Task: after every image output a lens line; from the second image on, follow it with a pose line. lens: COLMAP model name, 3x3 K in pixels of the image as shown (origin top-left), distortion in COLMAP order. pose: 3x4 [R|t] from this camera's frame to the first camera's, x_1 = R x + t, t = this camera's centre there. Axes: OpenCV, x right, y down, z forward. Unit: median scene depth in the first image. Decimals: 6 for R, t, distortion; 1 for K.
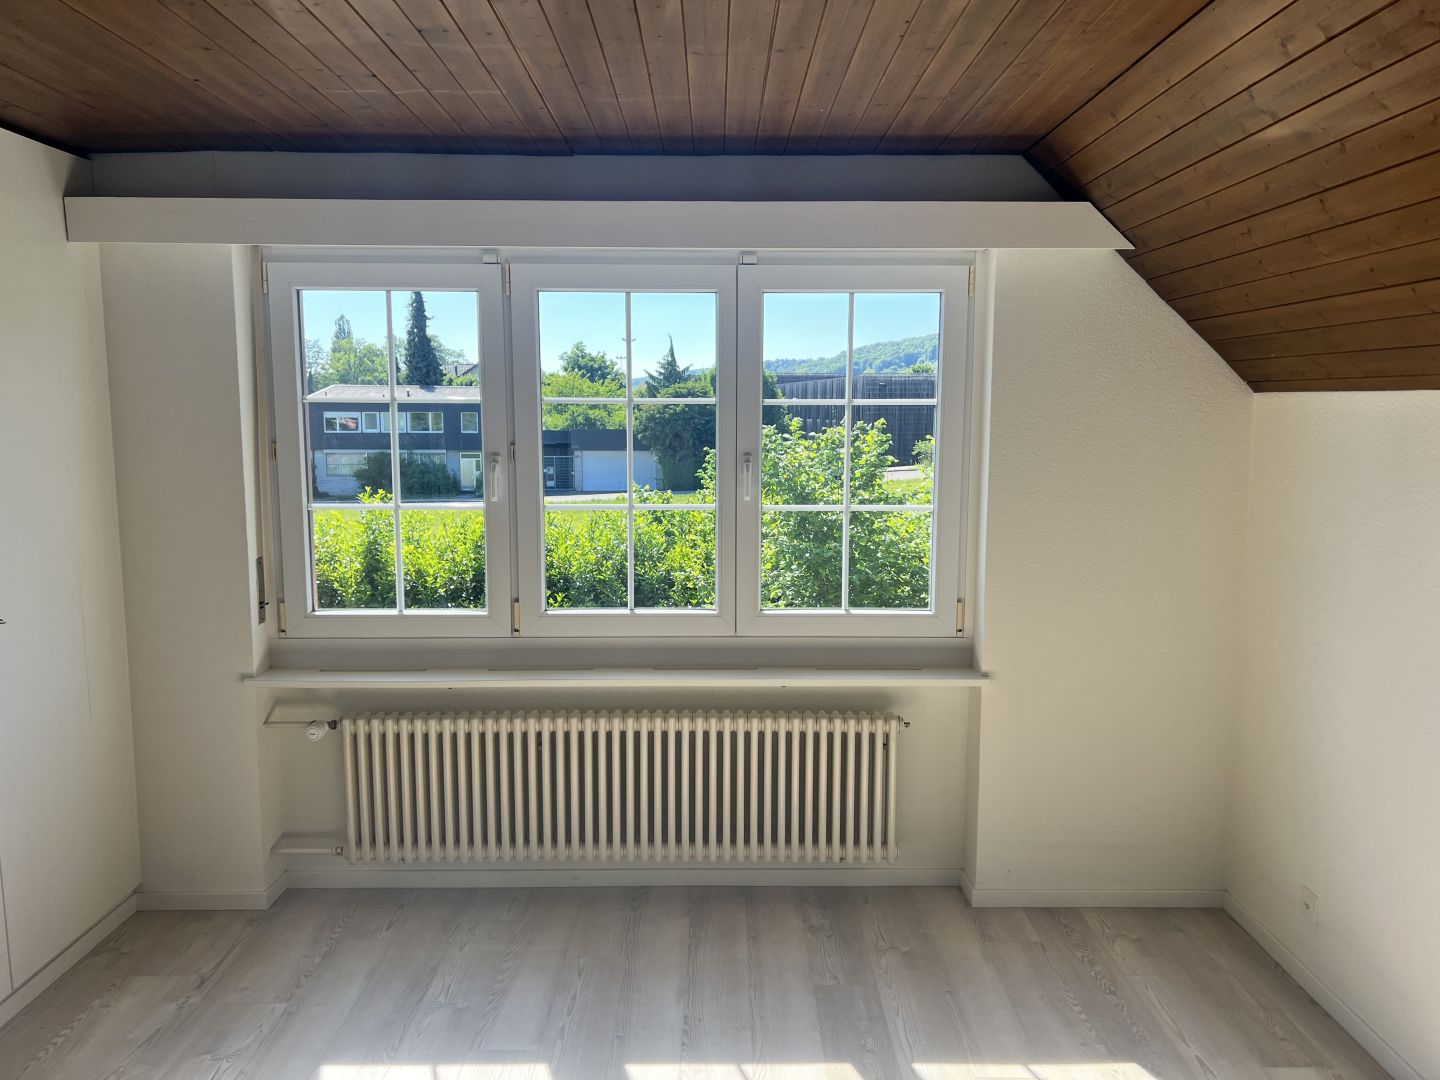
lens RADIAL K [[1081.2, 0, 726.8], [0, 1081.2, 547.9], [0, 0, 1]] dist [0.037644, -0.040188]
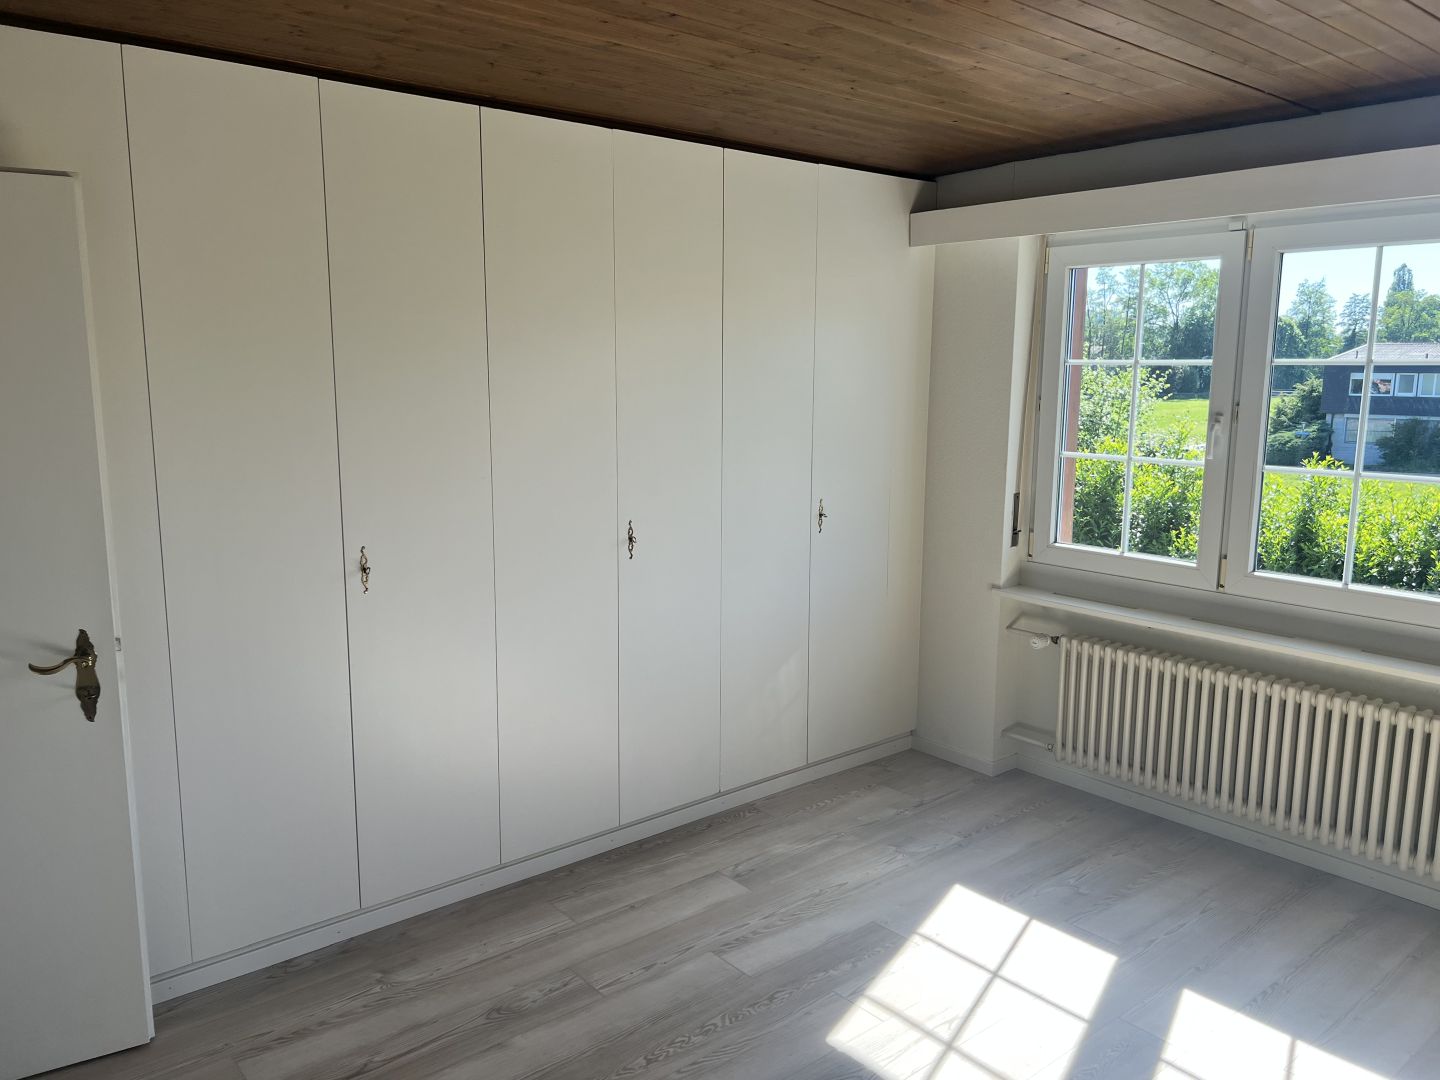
lens RADIAL K [[1081.2, 0, 726.8], [0, 1081.2, 547.9], [0, 0, 1]] dist [0.037644, -0.040188]
pose [[0.639771, 0.129668, -0.757548, 0.293993], [-0.102778, 0.991246, 0.082871, 0.002493], [0.761662, 0.024841, 0.647498, -0.037670]]
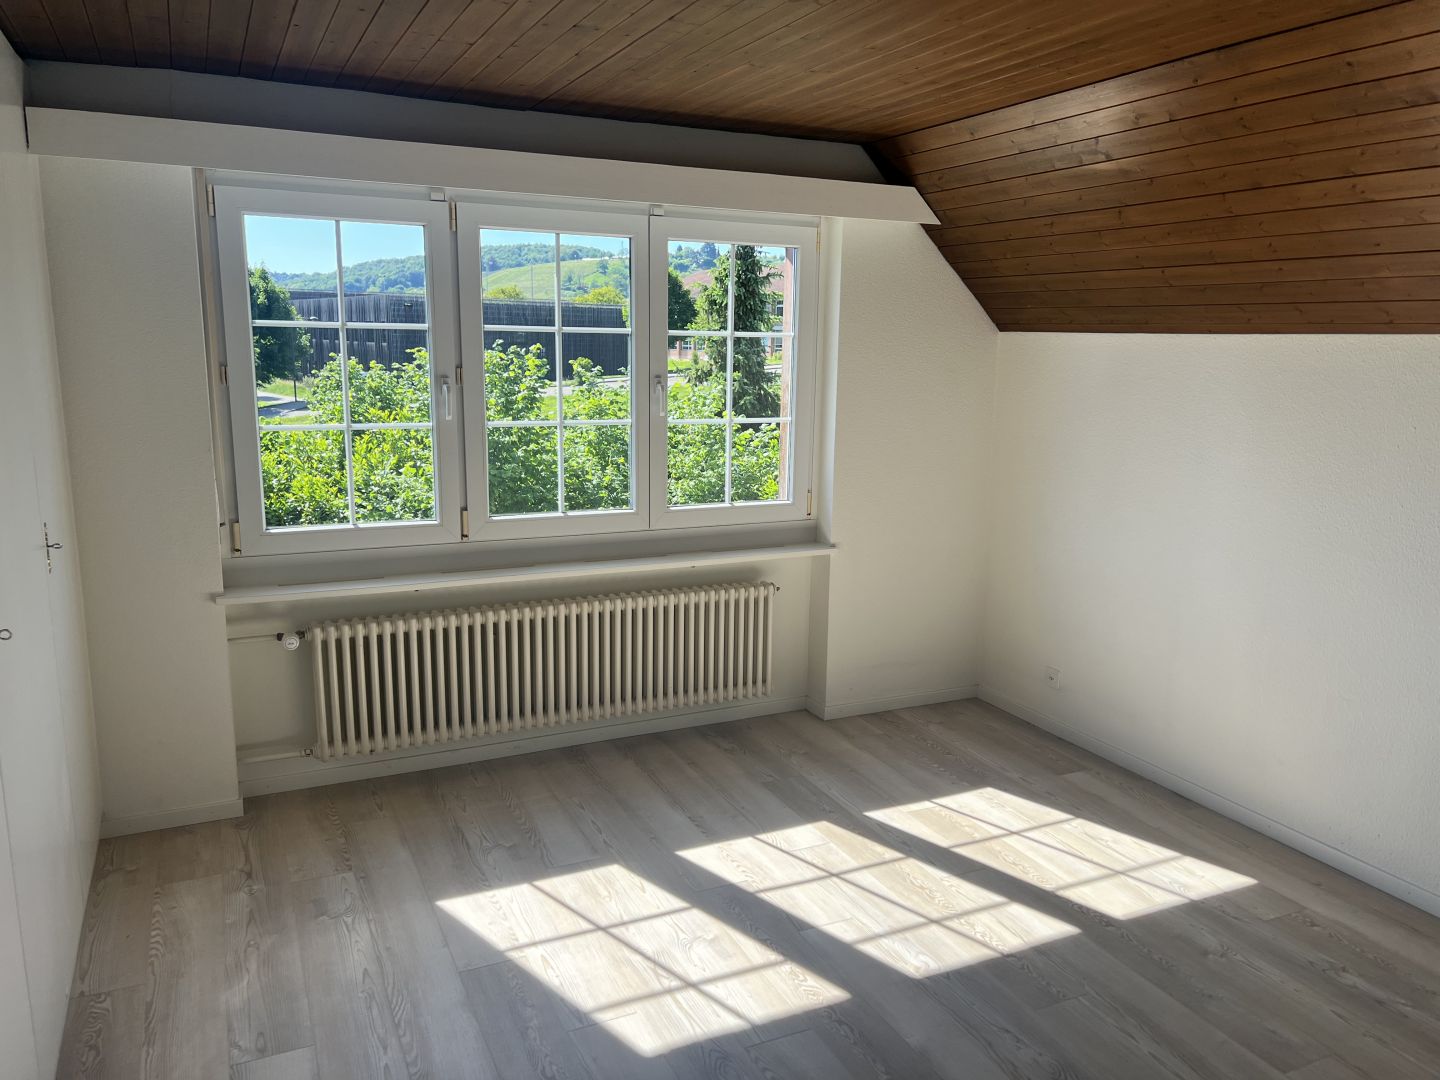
lens RADIAL K [[1082.6, 0, 723.4], [0, 1082.6, 557.5], [0, 0, 1]] dist [0.061553, -0.079702]
pose [[0.903097, -0.072989, 0.423188, -0.441167], [0.040314, 0.995508, 0.085668, 0.013062], [-0.427539, -0.060306, 0.901983, -0.135317]]
